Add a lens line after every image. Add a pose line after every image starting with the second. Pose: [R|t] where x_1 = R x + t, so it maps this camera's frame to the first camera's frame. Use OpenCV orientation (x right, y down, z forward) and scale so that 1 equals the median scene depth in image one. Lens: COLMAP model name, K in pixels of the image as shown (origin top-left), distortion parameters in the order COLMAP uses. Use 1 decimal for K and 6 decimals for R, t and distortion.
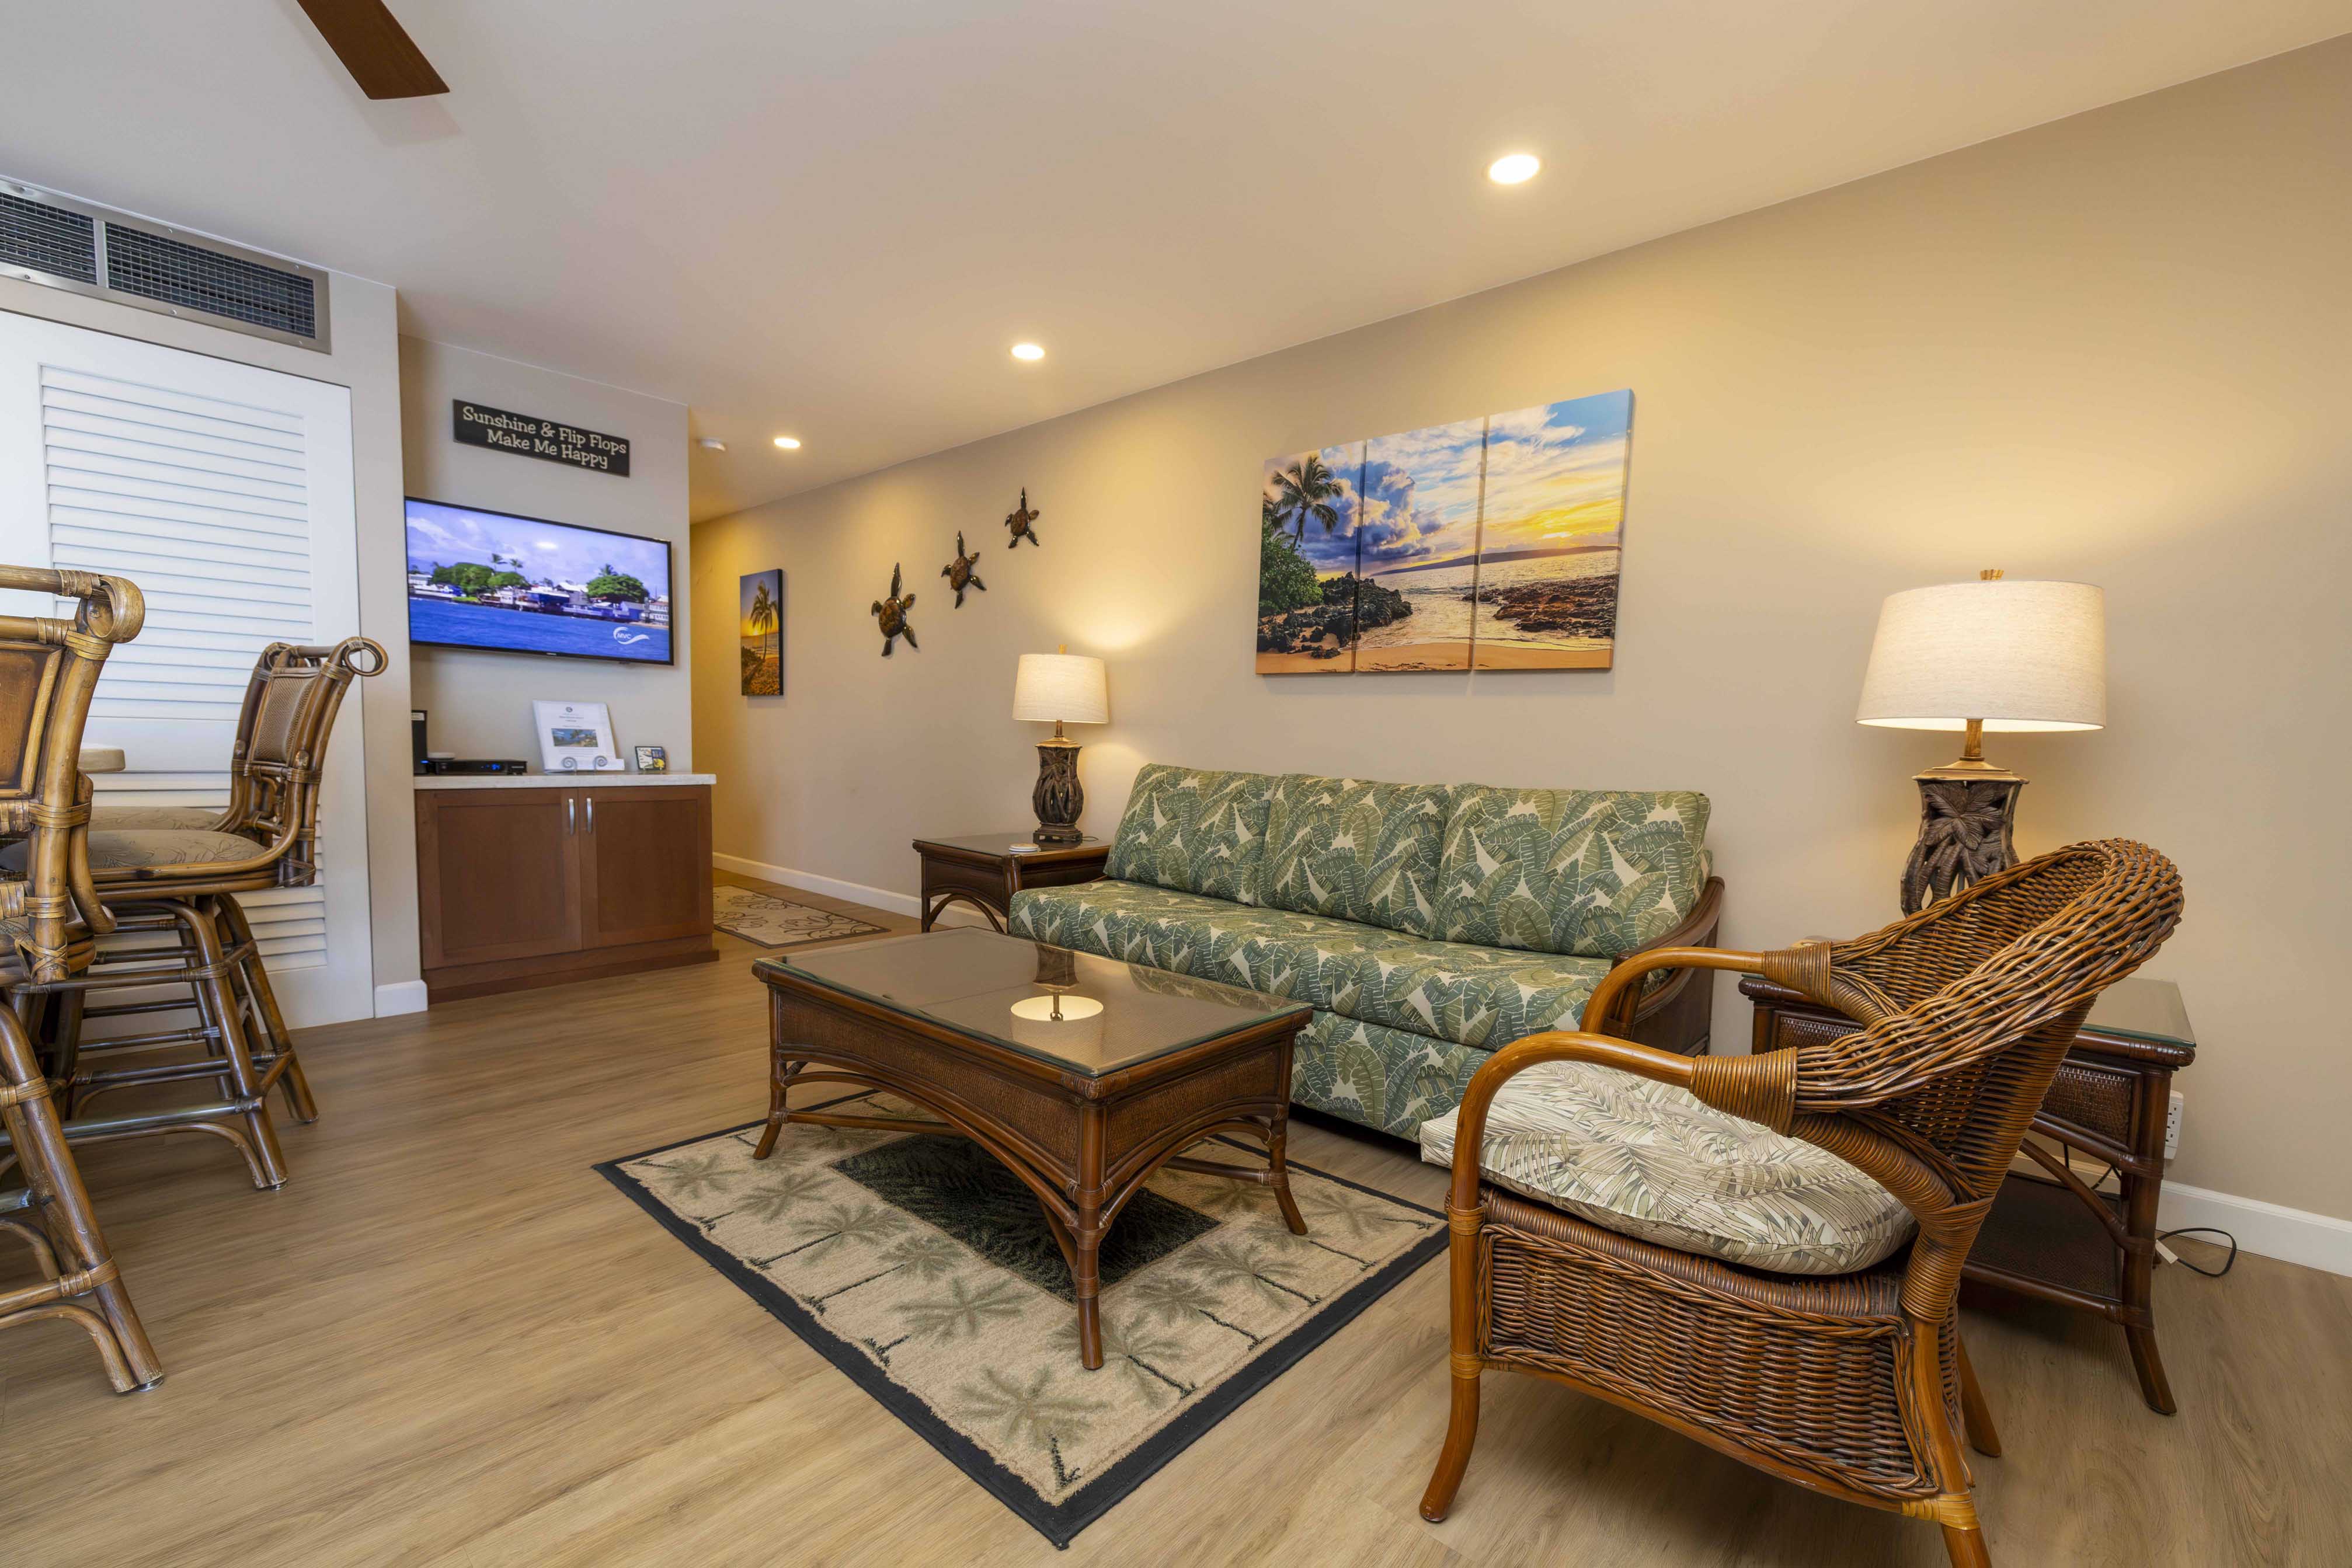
lens RADIAL K [[985.5, 0, 1180.5], [0, 985.5, 828.5], [0, 0, 1]] dist [-0.001736, 0.000401]
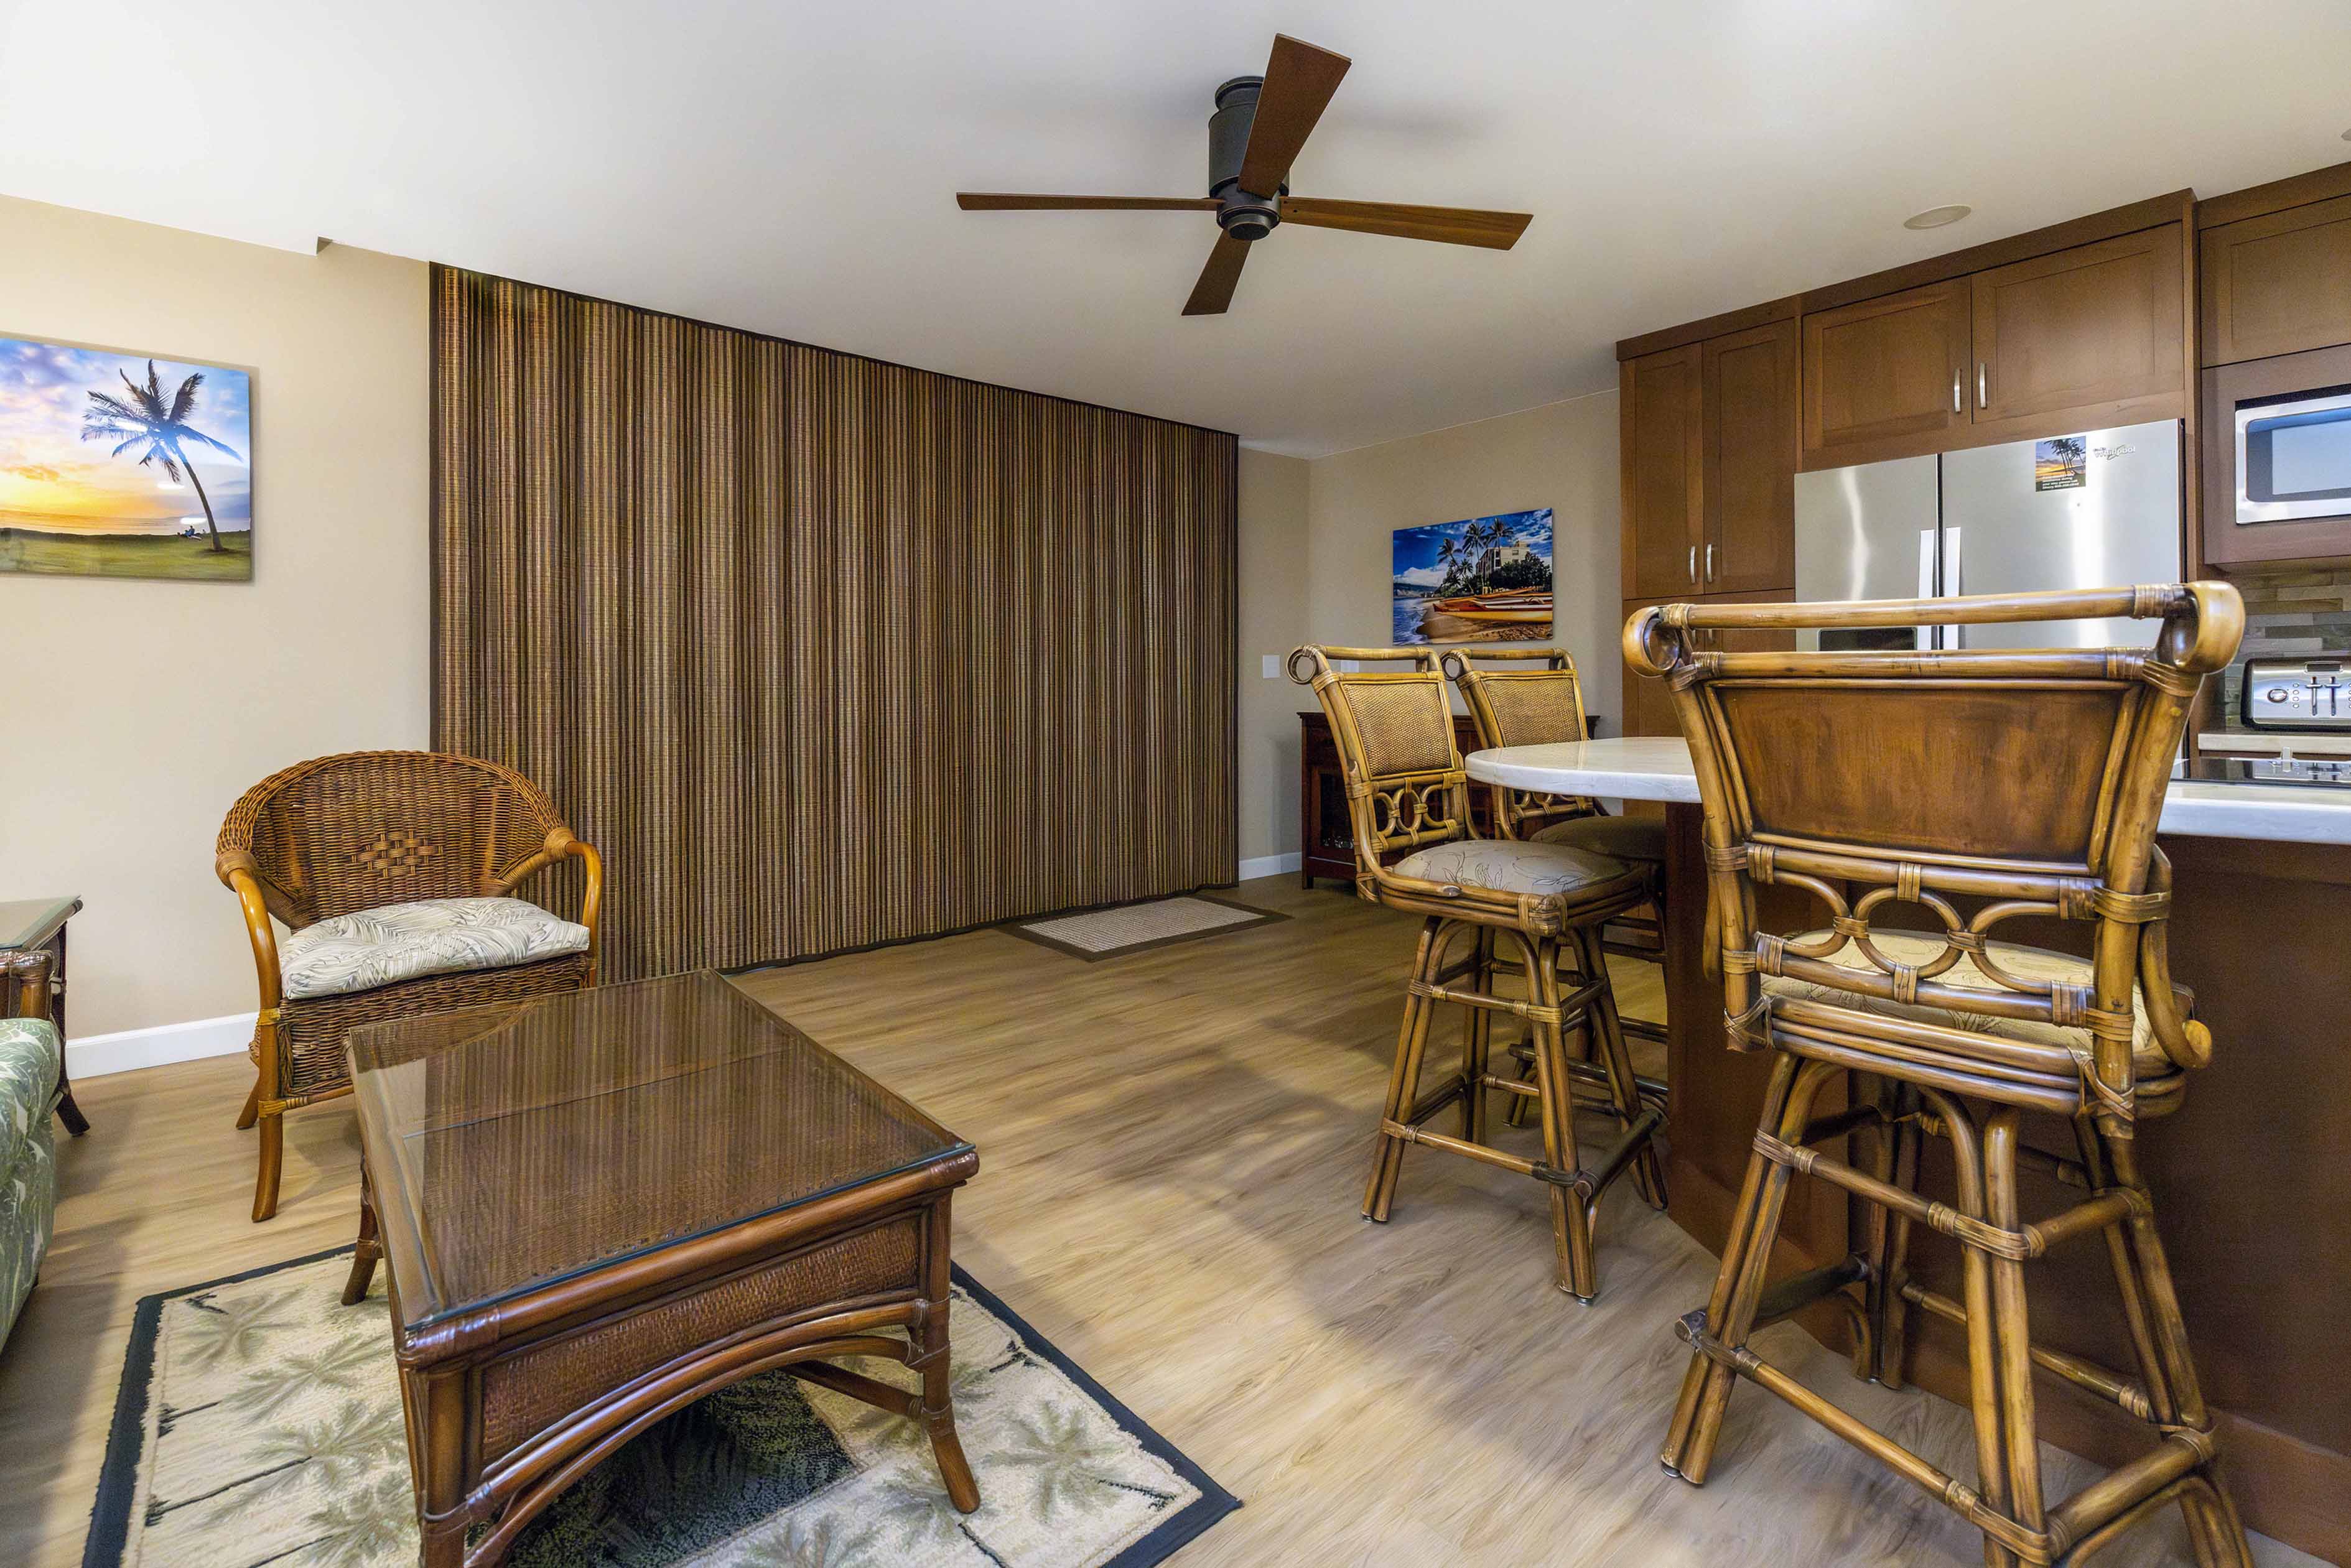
lens RADIAL K [[1030.4, 0, 1175.3], [0, 1030.4, 677.6], [0, 0, 1]] dist [-0.001343, -0.000334]
pose [[-0.990144, -0.024617, 0.137874, -0.410242], [-0.013300, 0.996510, 0.082413, -0.126949], [-0.139422, 0.079767, -0.987015, 1.021646]]
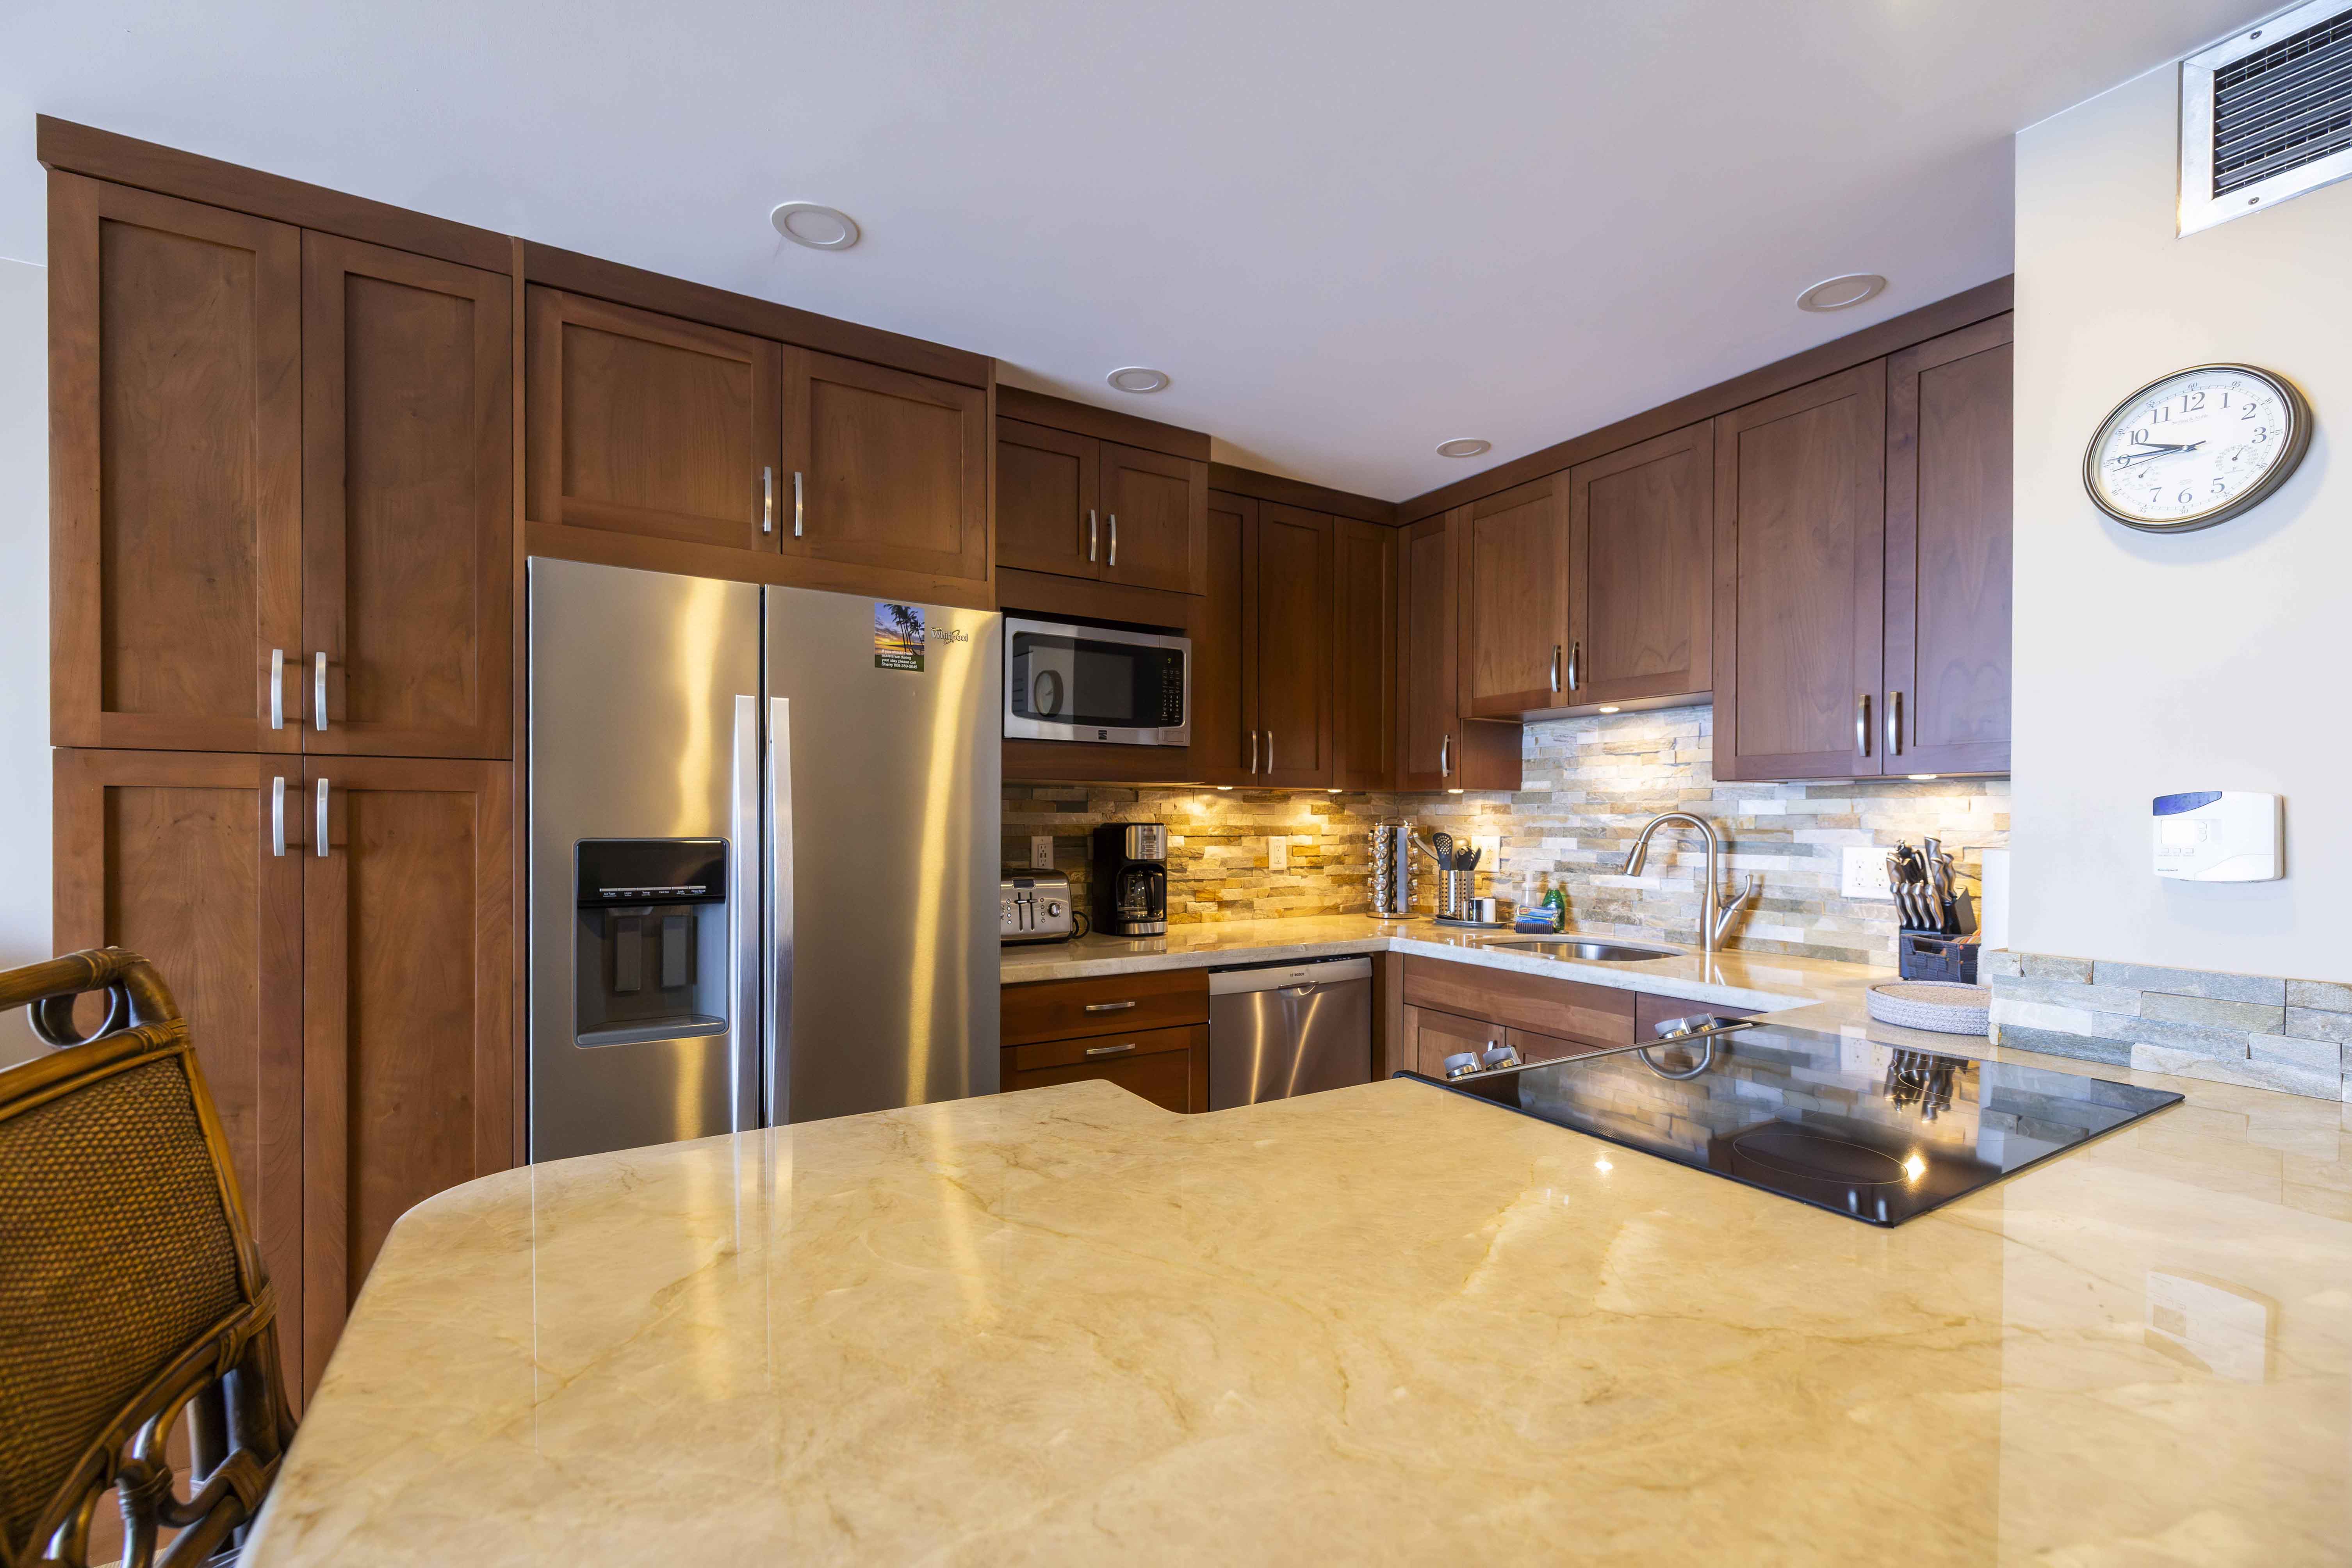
lens RADIAL K [[992.5, 0, 1172.6], [0, 992.5, 827.1], [0, 0, 1]] dist [-0.000311, 0.000060]
pose [[-0.290444, -0.026845, -0.956515, -0.456377], [-0.096657, 0.995317, 0.001415, -0.138709], [0.951998, 0.092865, -0.291679, 0.438326]]
